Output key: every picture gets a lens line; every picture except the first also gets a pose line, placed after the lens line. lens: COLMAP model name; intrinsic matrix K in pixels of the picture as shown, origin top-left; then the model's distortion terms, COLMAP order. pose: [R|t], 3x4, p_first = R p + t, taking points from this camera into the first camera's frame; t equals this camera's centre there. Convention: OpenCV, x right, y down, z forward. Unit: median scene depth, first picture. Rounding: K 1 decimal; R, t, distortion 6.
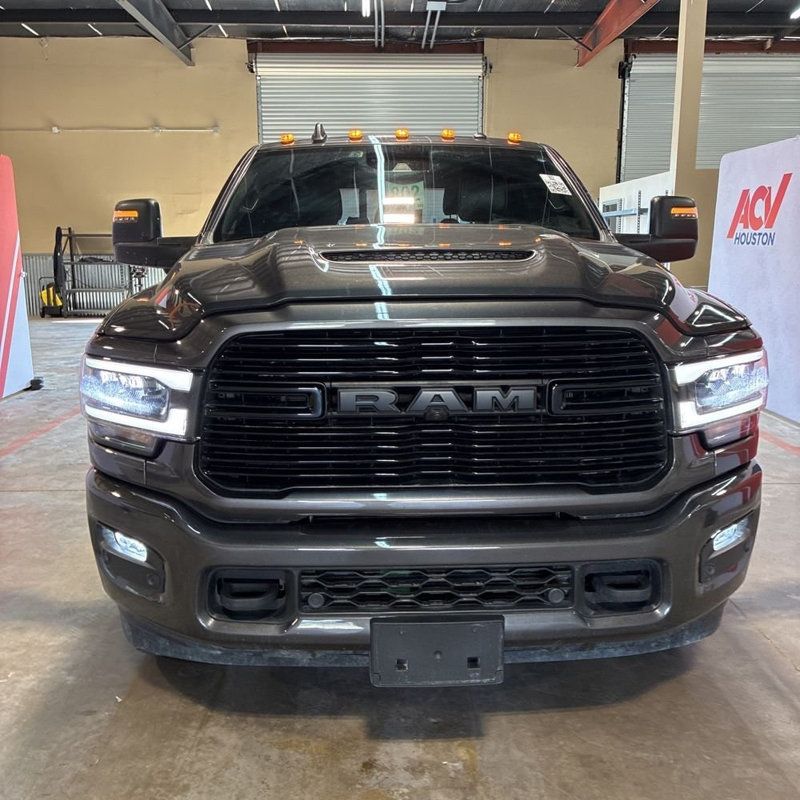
lens RADIAL K [[809.2, 0, 393.9], [0, 809.2, 404.3], [0, 0, 1]] dist [0.025452, 0.000000]
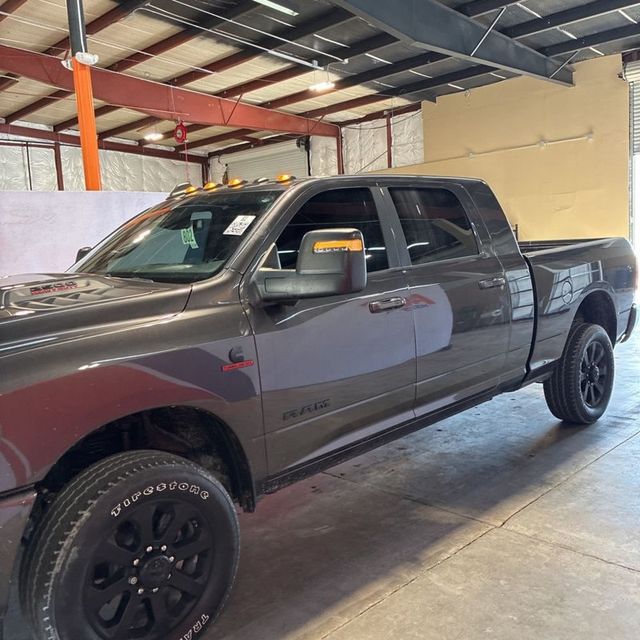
lens RADIAL K [[647.3, 0, 321.9], [0, 647.3, 314.8], [0, 0, 1]] dist [0.025452, 0.000000]
pose [[0.682054, 0.049729, -0.729609, 0.246325], [-0.092446, 0.995545, -0.018566, -0.038165], [0.725435, 0.080112, 0.683613, 0.129263]]
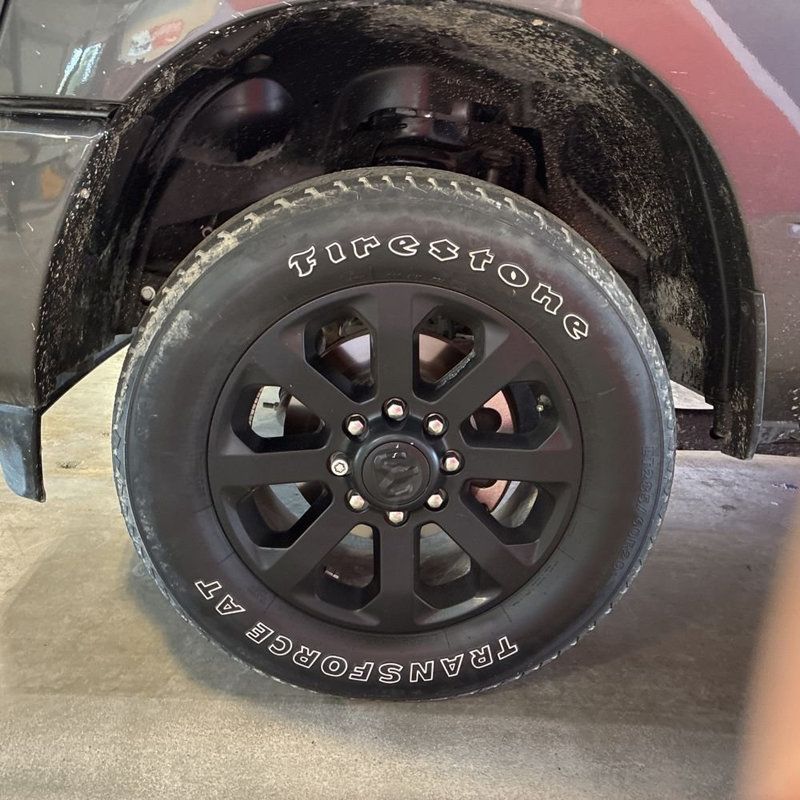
lens RADIAL K [[809.2, 0, 401.1], [0, 809.2, 400.7], [0, 0, 1]] dist [0.025452, 0.000000]
pose [[-0.015011, 0.281499, -0.959444, 0.166245], [-0.262481, 0.924790, 0.275439, 0.003307], [0.964820, 0.255971, 0.060006, 0.219140]]
